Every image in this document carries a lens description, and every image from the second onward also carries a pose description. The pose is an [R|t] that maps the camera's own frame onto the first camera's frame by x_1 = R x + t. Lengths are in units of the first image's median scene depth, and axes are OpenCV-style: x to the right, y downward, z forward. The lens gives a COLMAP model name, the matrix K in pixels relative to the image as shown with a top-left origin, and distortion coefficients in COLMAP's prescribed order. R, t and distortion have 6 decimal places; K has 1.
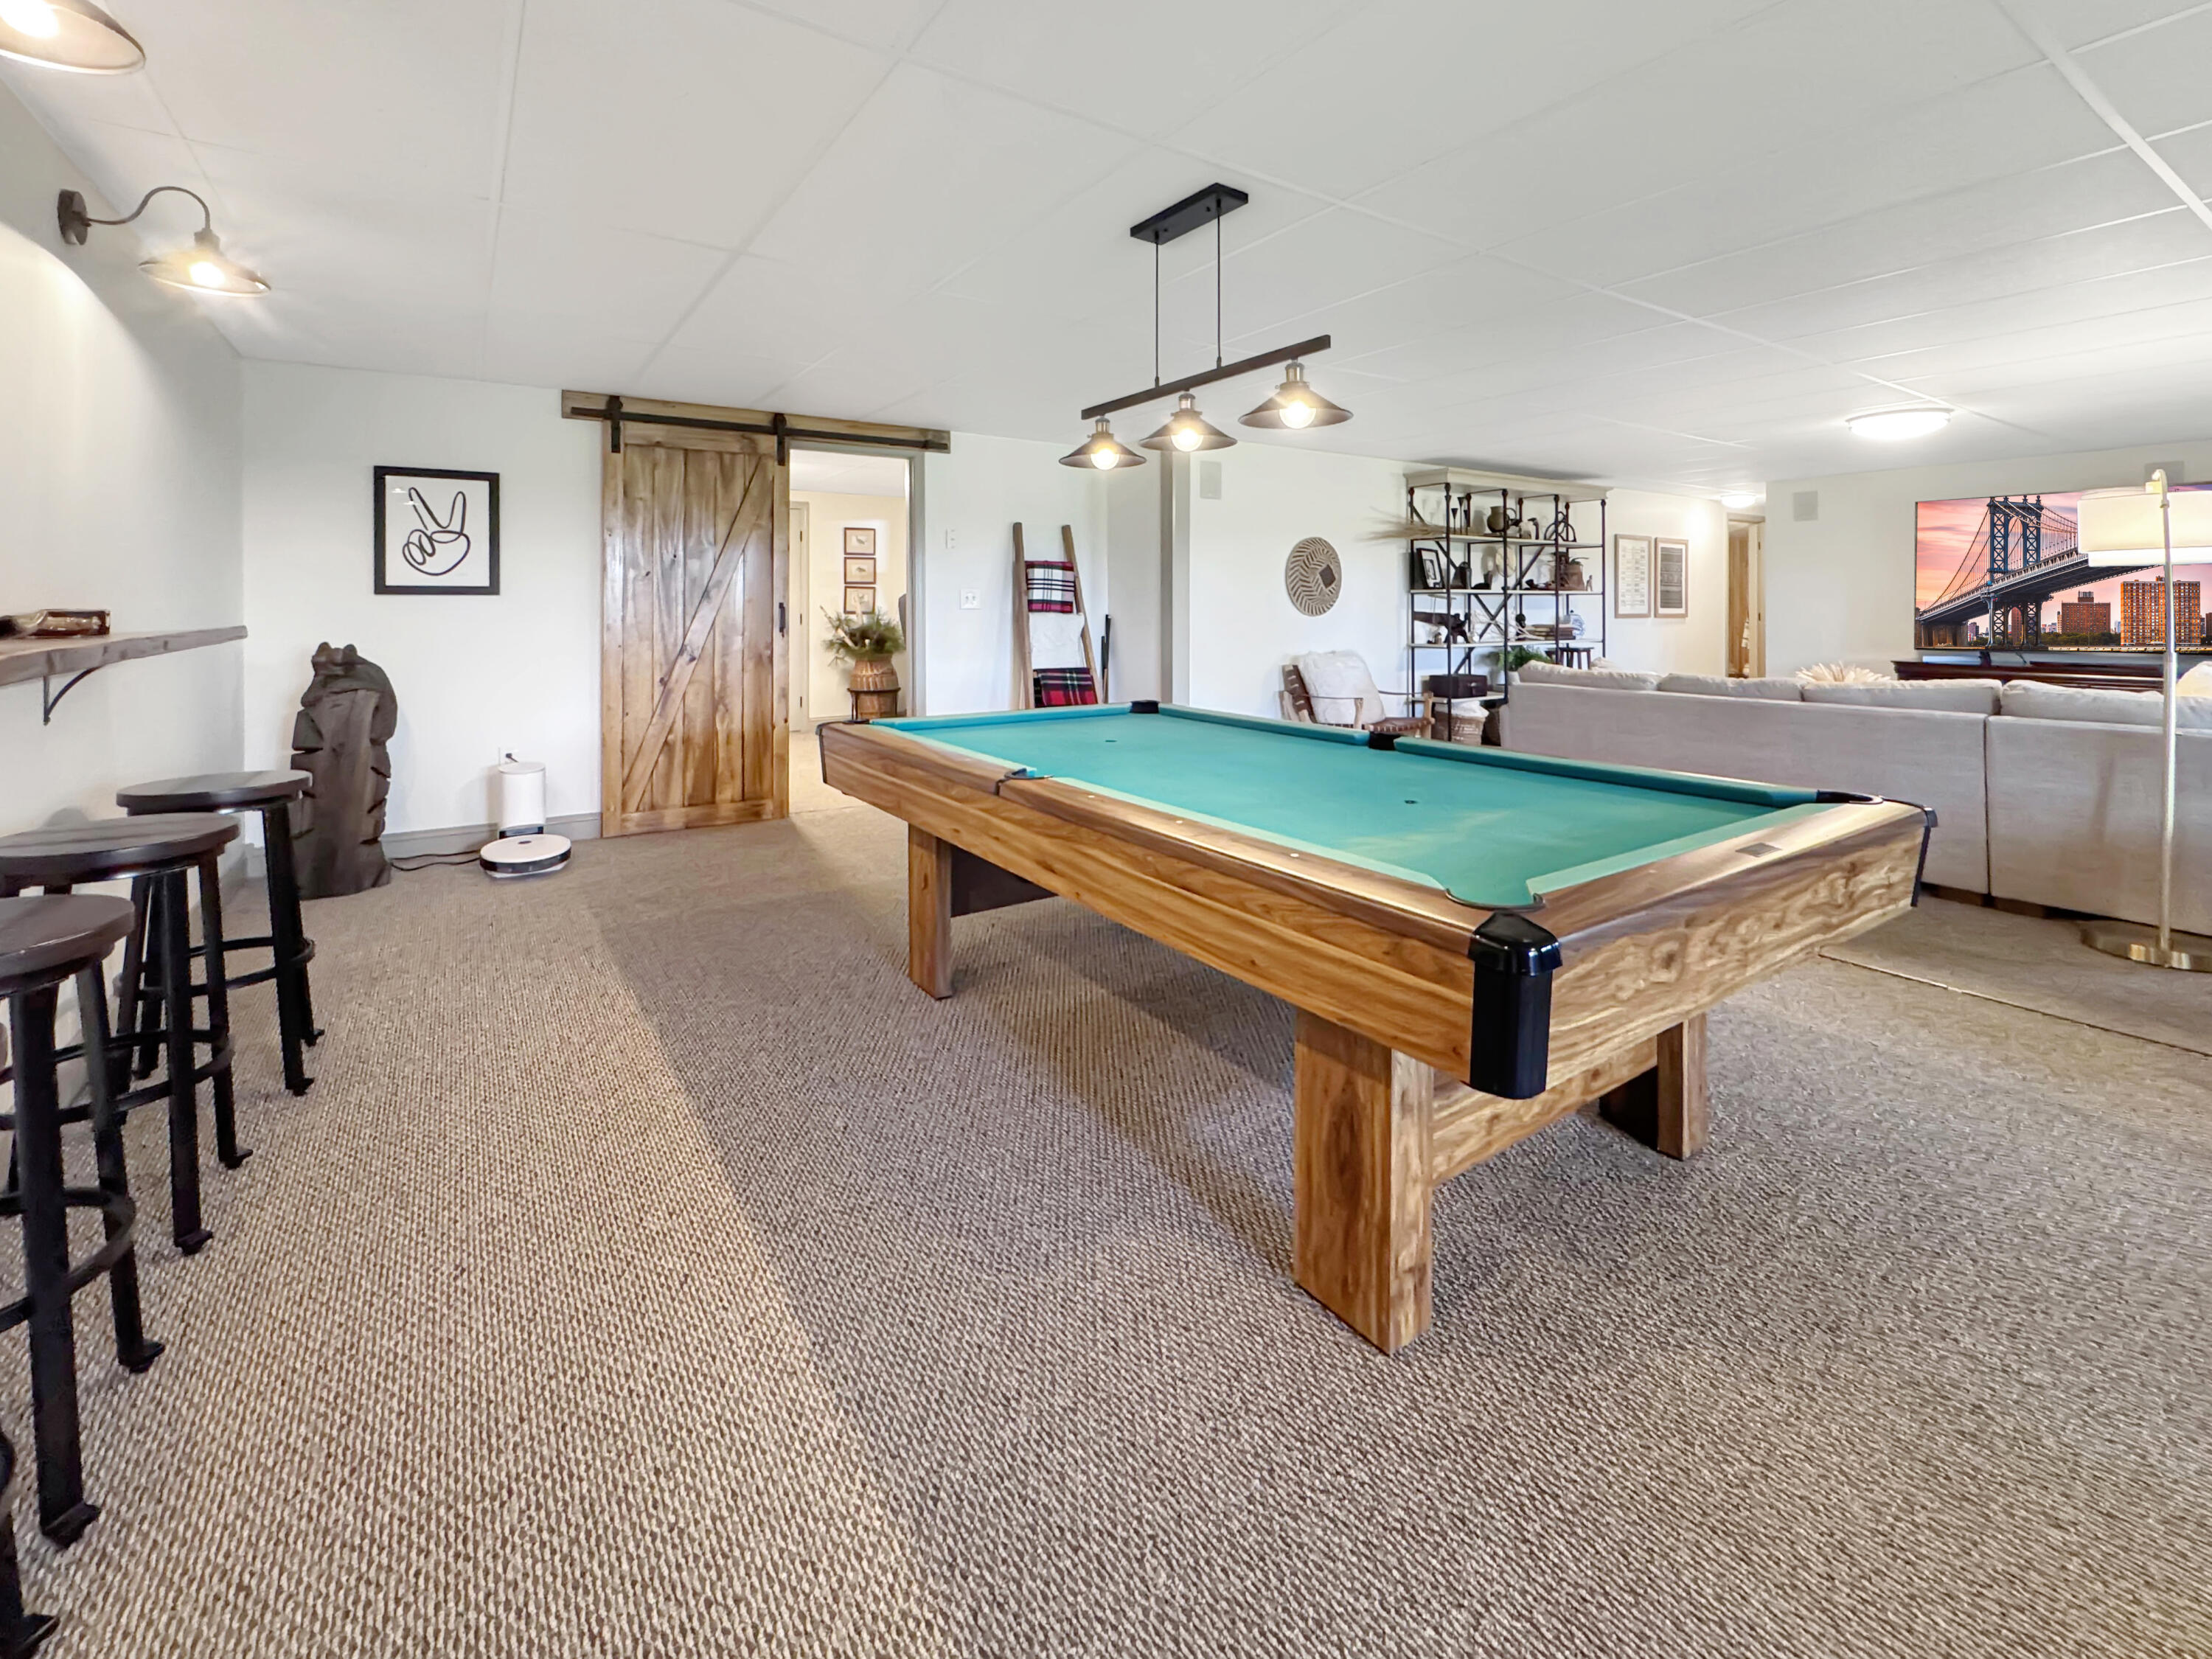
lens RADIAL K [[918.9, 0, 1054.6], [0, 918.9, 782.7], [0, 0, 1]] dist [-0.002392, -0.000040]
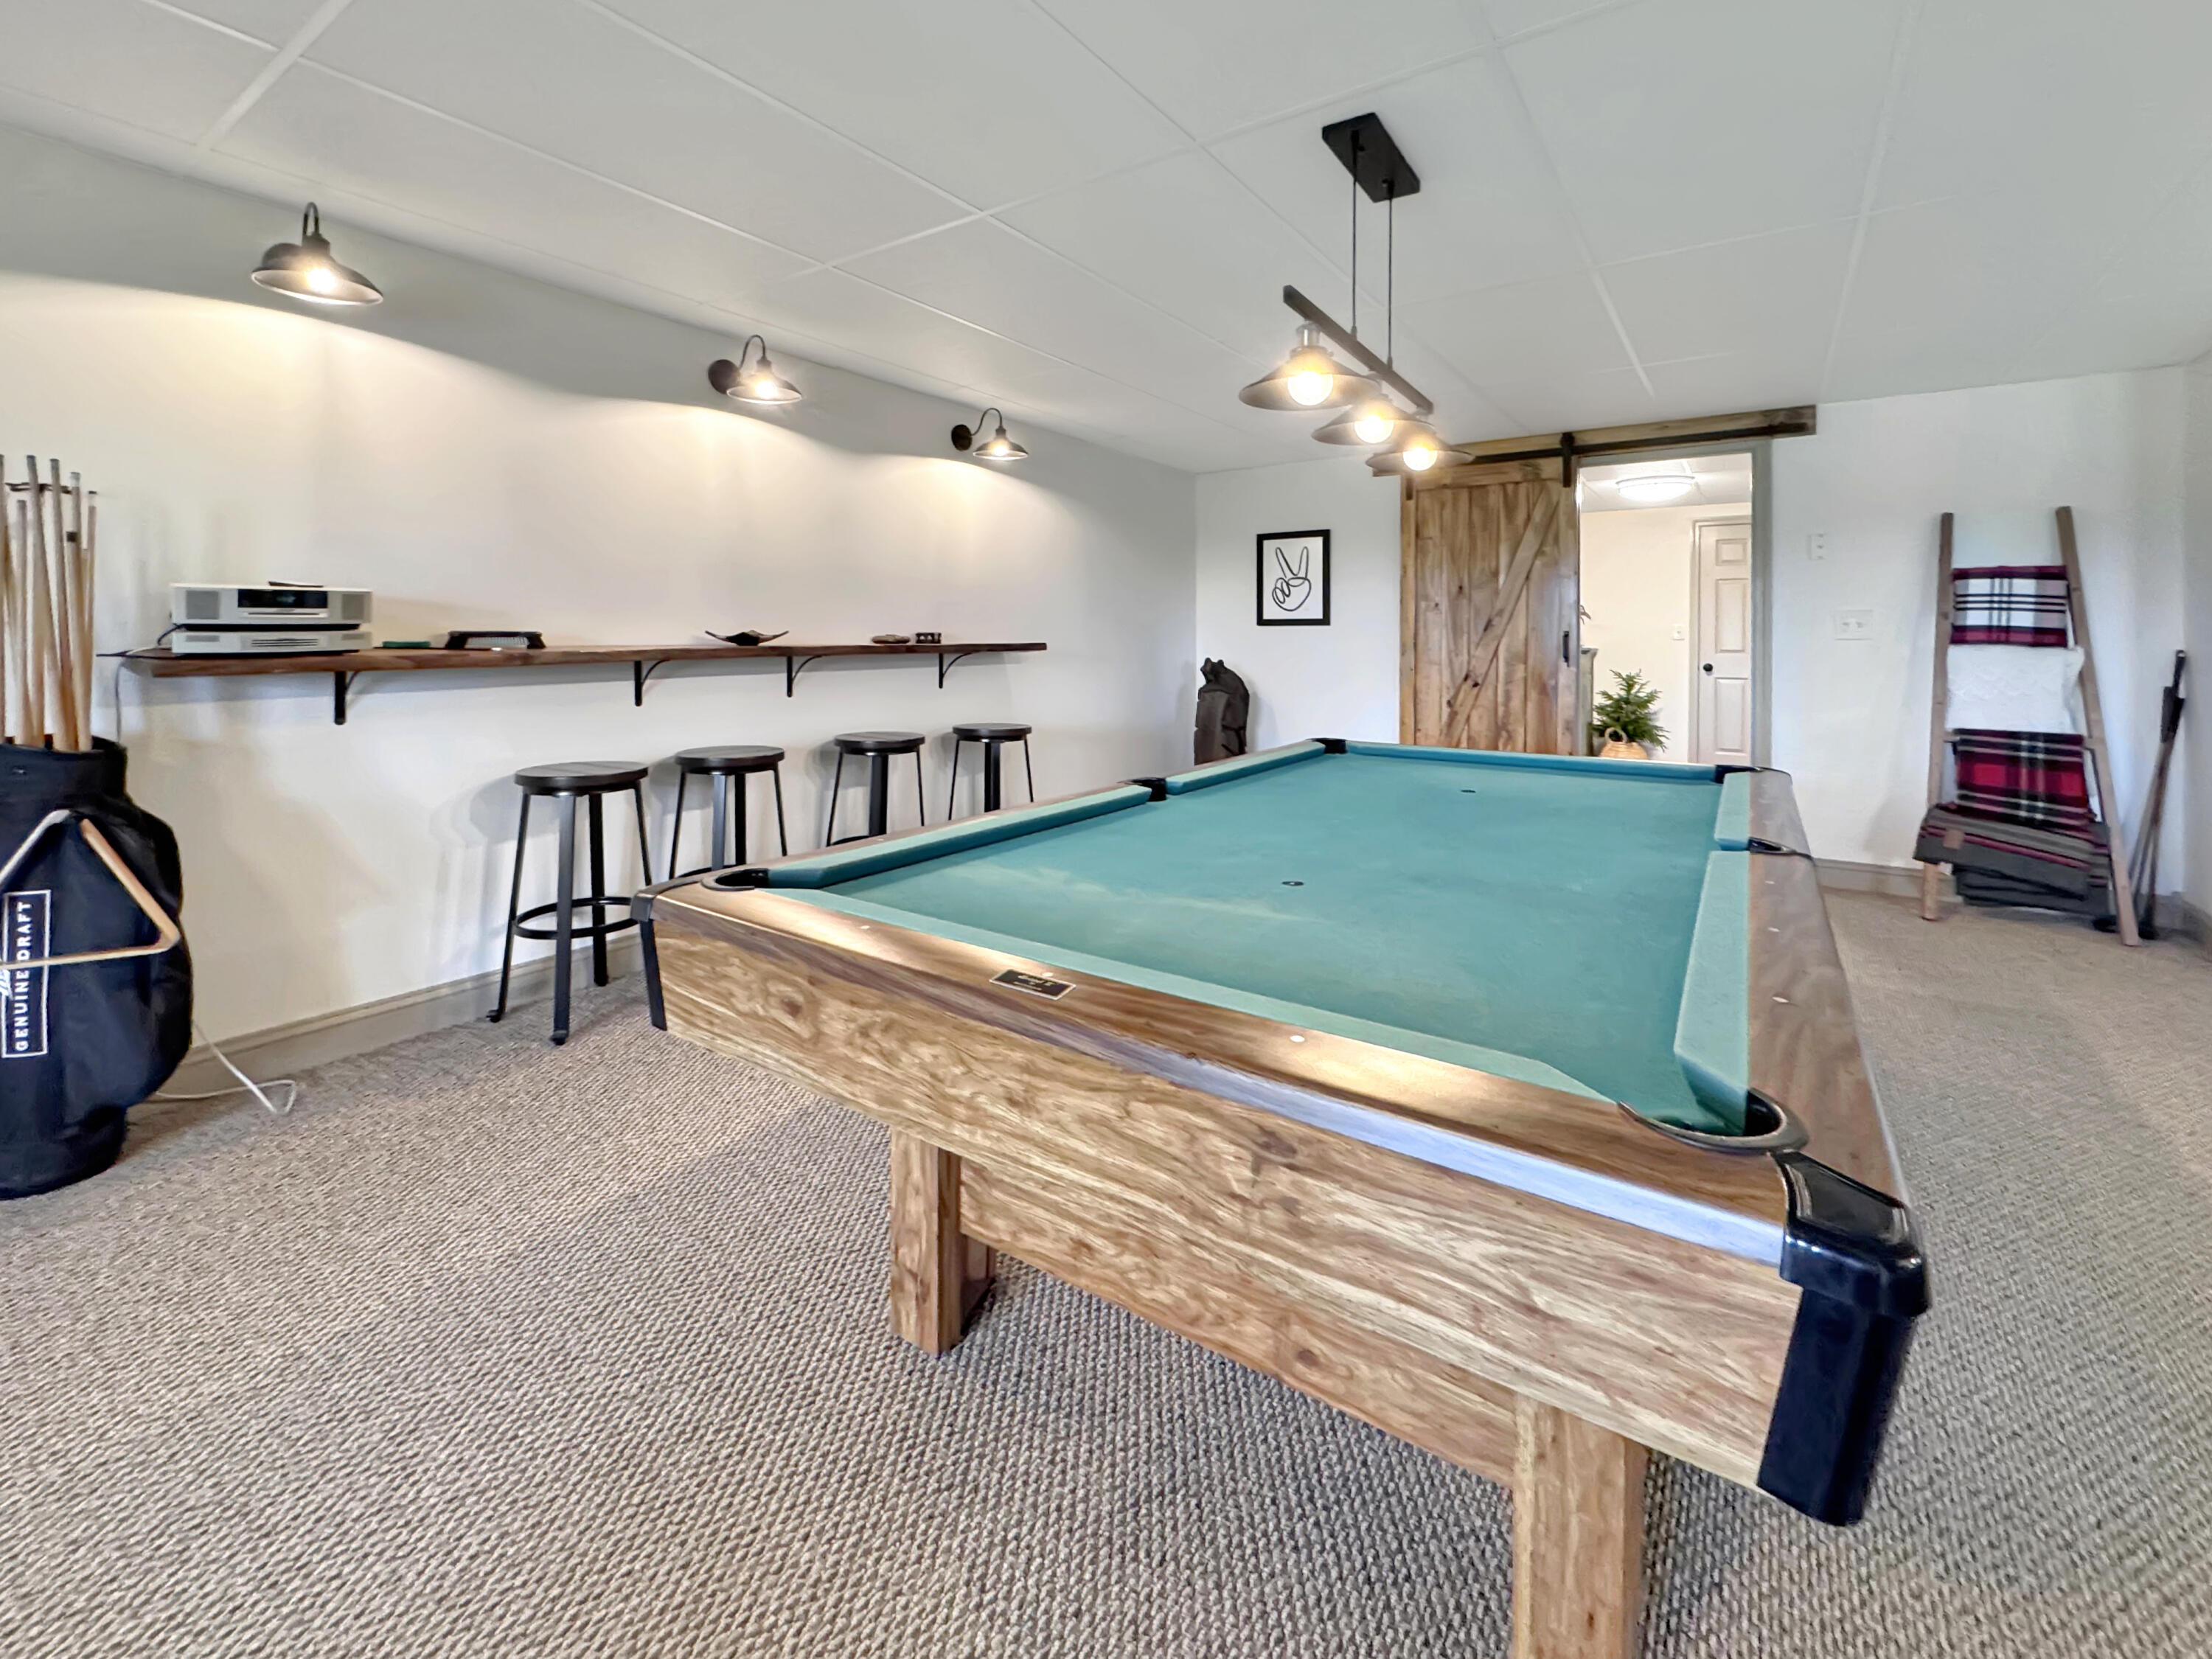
lens RADIAL K [[896.9, 0, 1153.4], [0, 896.9, 820.8], [0, 0, 1]] dist [-0.002214, -0.000191]
pose [[0.422478, 0.182856, -0.887737, 0.397052], [-0.175094, 0.977454, 0.118008, -0.038356], [0.889300, 0.105581, 0.444969, 0.228139]]
